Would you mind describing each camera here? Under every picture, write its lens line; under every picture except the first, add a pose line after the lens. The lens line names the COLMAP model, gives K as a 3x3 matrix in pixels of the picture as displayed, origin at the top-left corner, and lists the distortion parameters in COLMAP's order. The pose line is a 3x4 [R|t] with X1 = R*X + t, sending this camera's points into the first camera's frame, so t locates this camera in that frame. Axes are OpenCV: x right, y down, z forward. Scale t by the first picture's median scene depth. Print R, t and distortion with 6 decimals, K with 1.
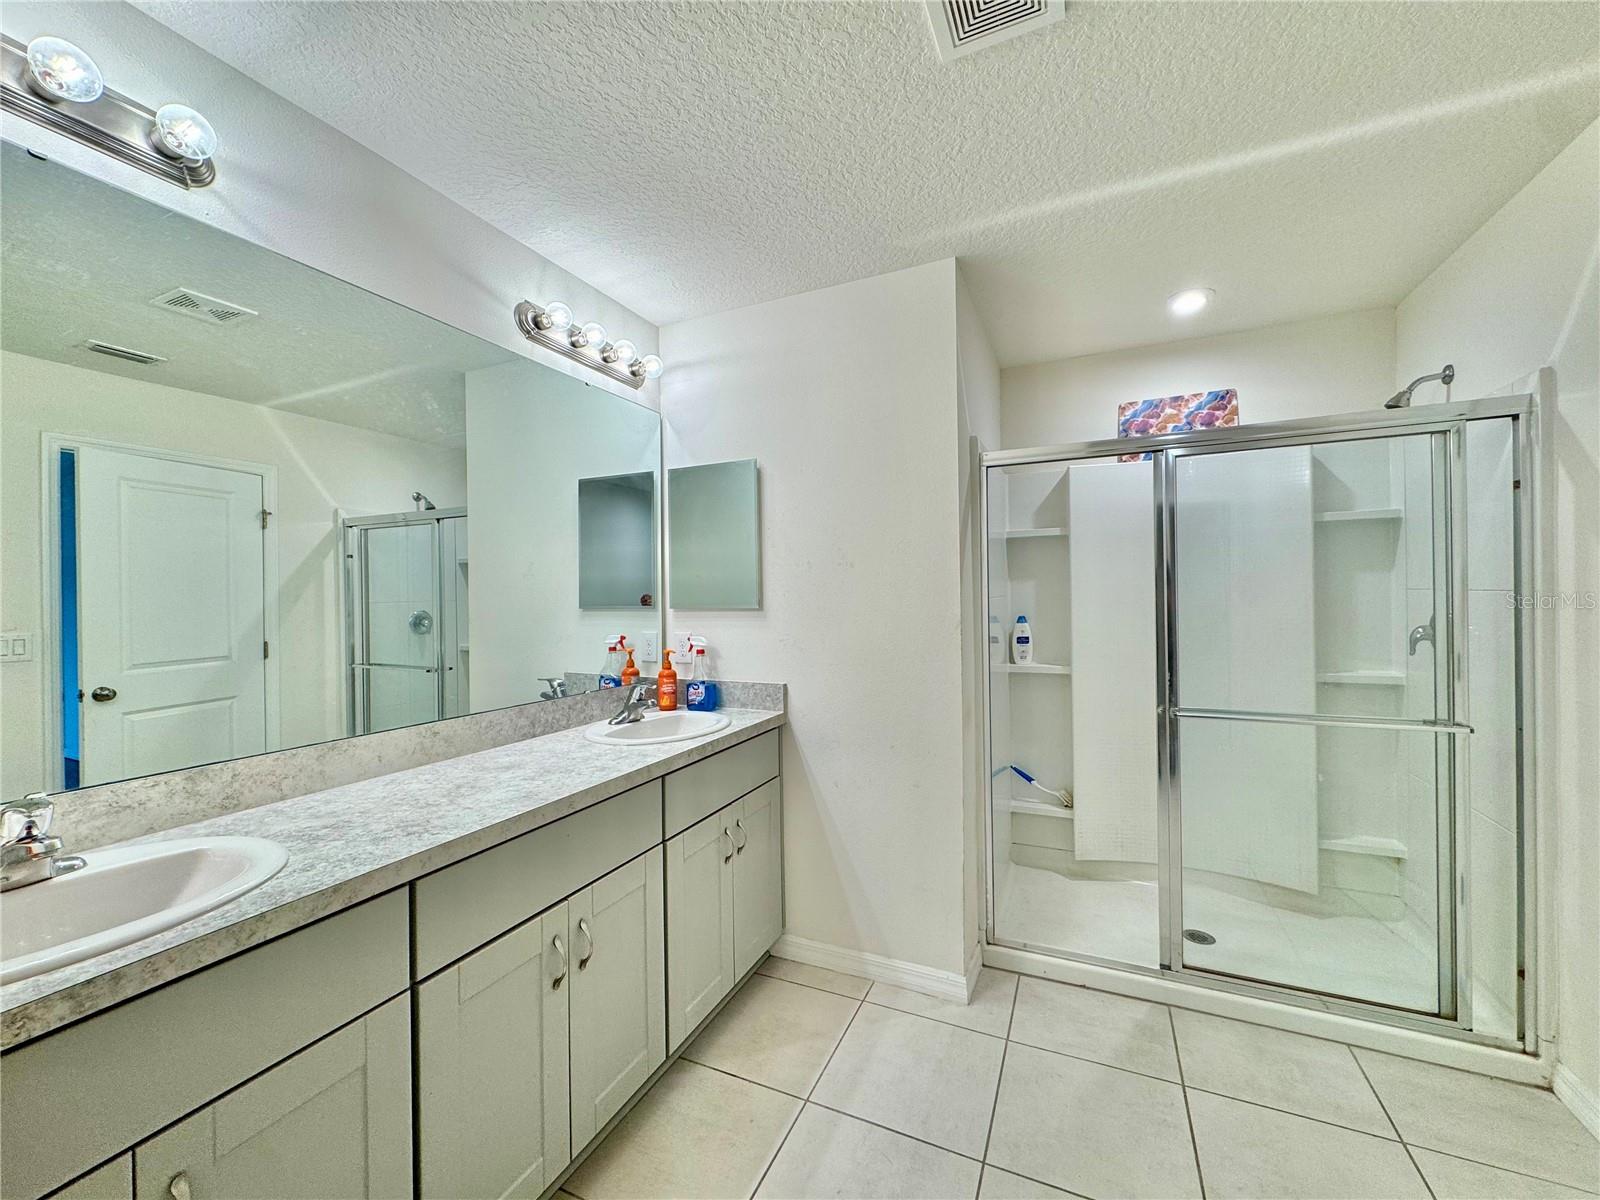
lens RADIAL K [[635.4, 0, 798.2], [0, 635.4, 596.7], [0, 0, 1]] dist [-0.007426, -0.000011]
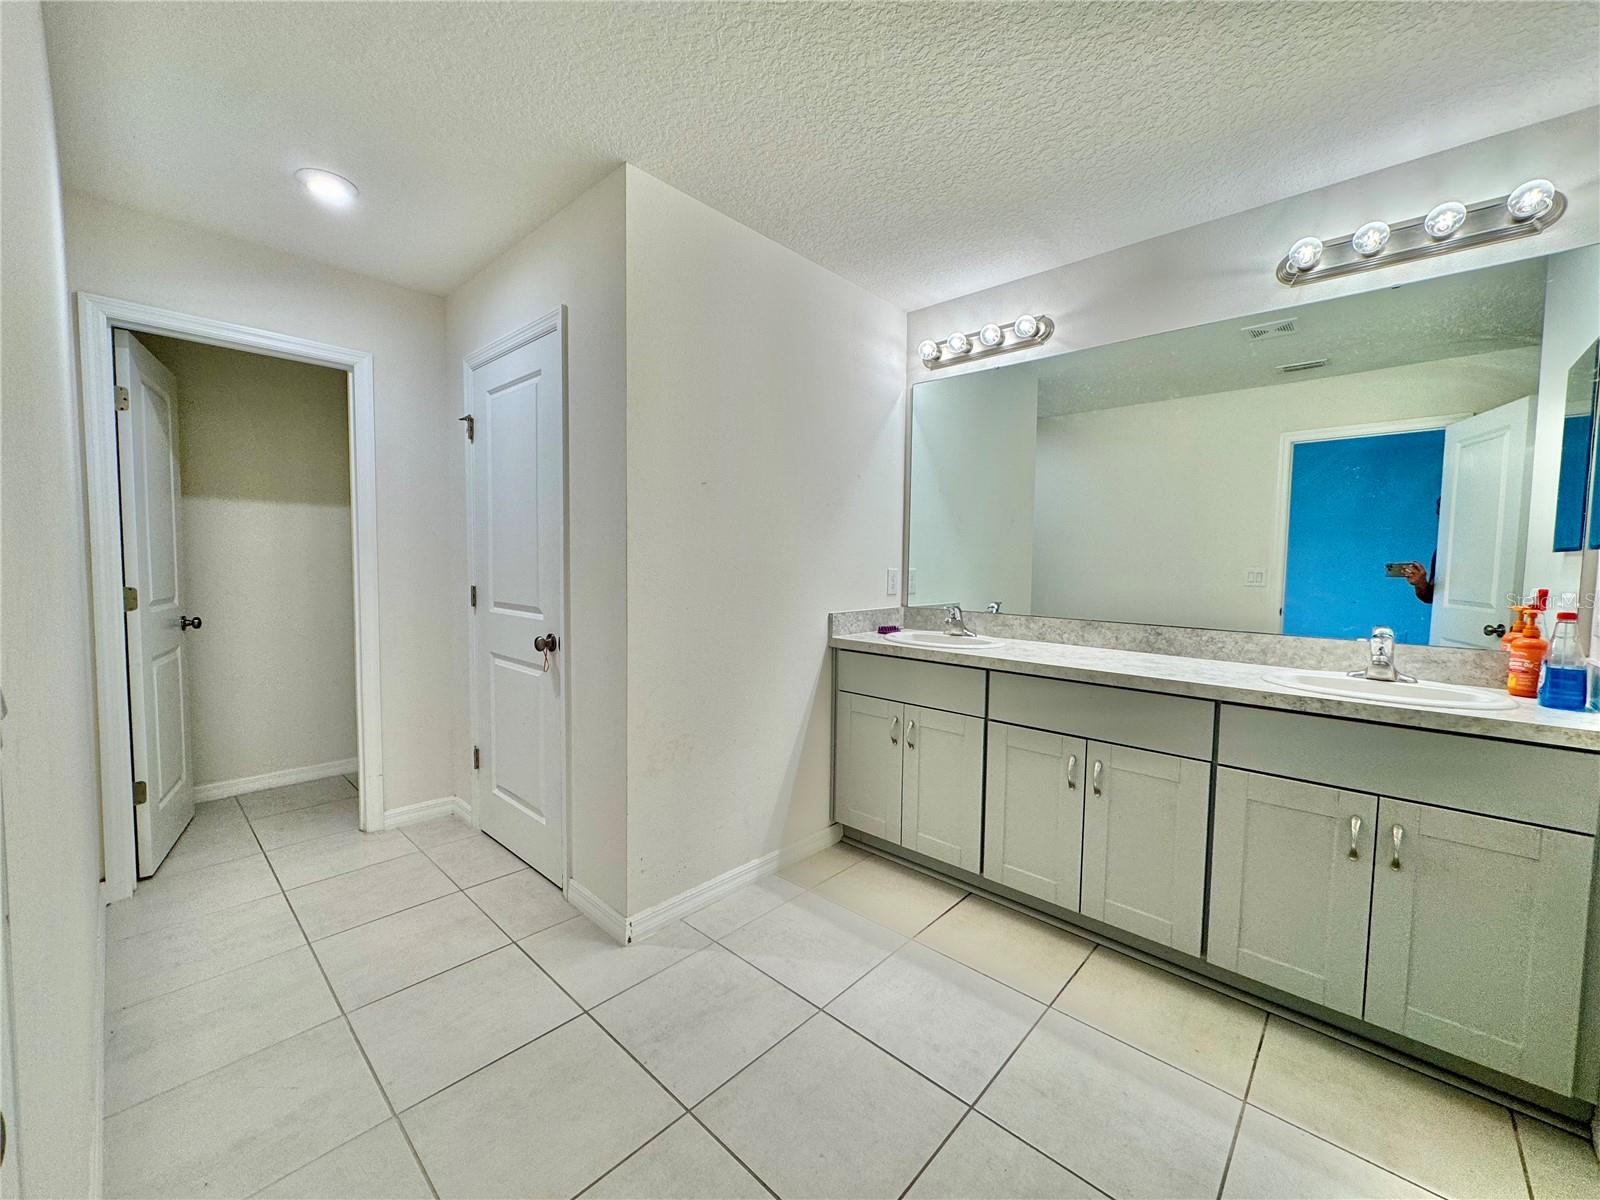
lens RADIAL K [[635.4, 0, 798.2], [0, 635.4, 596.7], [0, 0, 1]] dist [-0.007426, -0.000011]
pose [[-0.315750, 0.065667, -0.946567, 0.988083], [-0.006258, 0.997436, 0.071284, 0.037140], [0.948822, 0.028432, -0.314529, 0.662732]]
